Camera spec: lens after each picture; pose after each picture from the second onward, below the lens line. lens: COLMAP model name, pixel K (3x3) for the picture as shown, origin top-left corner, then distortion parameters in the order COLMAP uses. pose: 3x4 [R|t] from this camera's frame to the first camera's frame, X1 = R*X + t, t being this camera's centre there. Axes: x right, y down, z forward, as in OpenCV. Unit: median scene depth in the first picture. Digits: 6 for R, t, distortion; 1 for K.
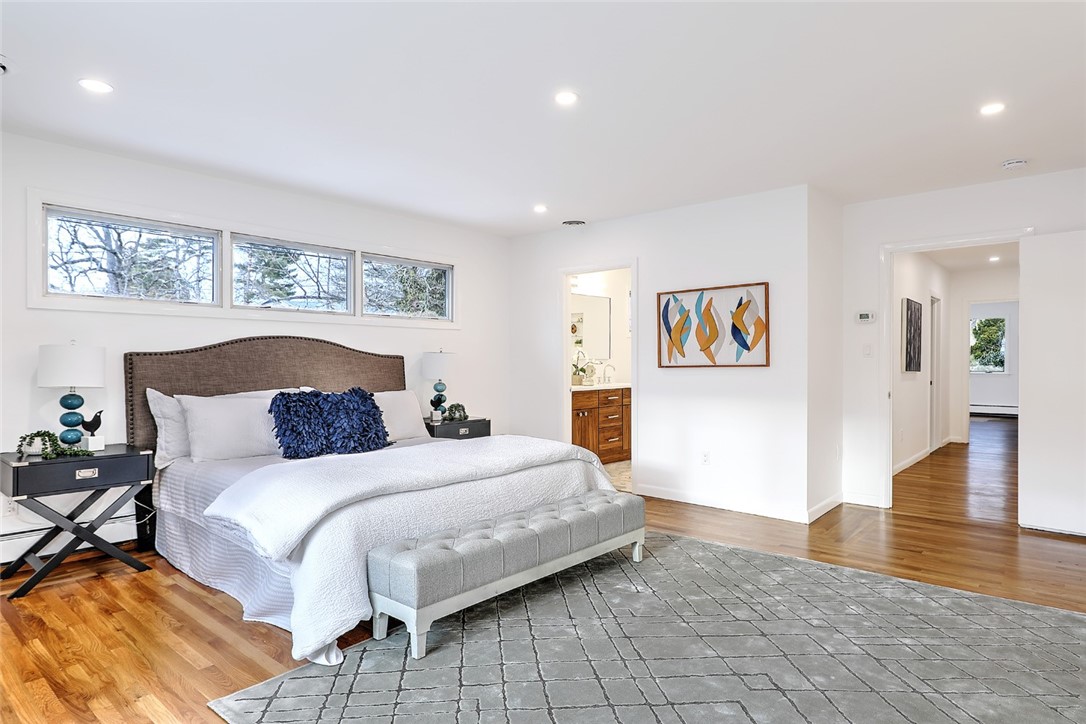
lens RADIAL K [[627.0, 0, 547.3], [0, 627.0, 362.2], [0, 0, 1]] dist [-0.000199, 0.000641]
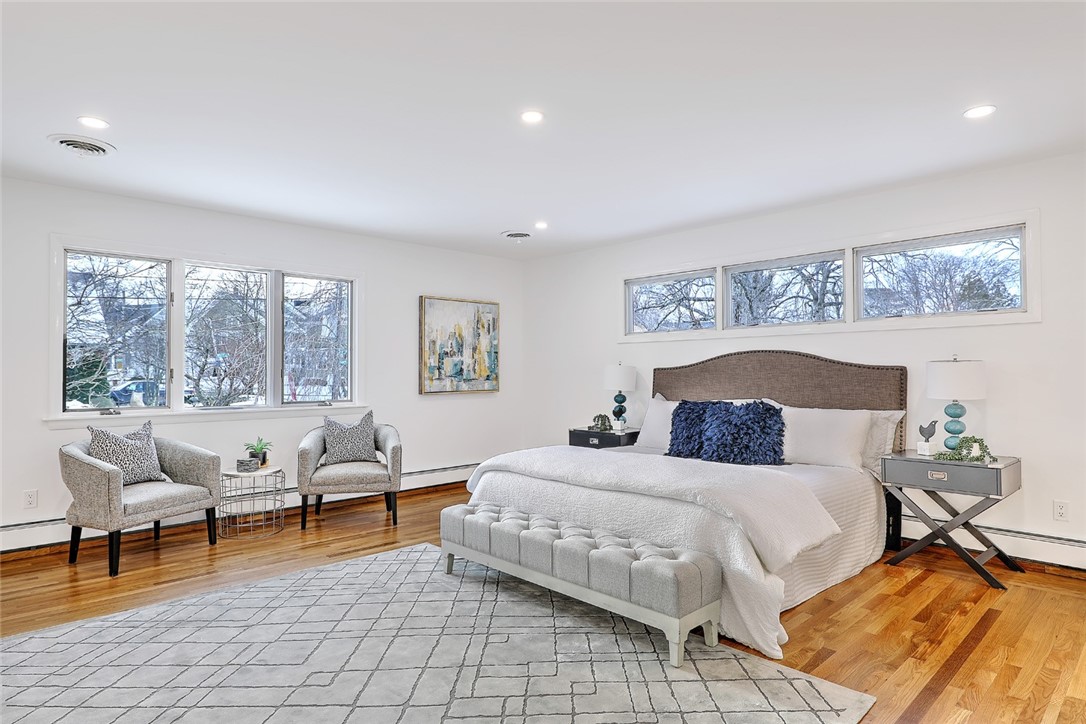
lens RADIAL K [[612.2, 0, 546.8], [0, 612.2, 366.6], [0, 0, 1]] dist [-0.060006, -0.000801]
pose [[-0.104134, -0.012327, -0.994487, 0.660776], [-0.000617, 0.999924, -0.012330, -0.001060], [0.994563, -0.000671, -0.104134, 0.752958]]
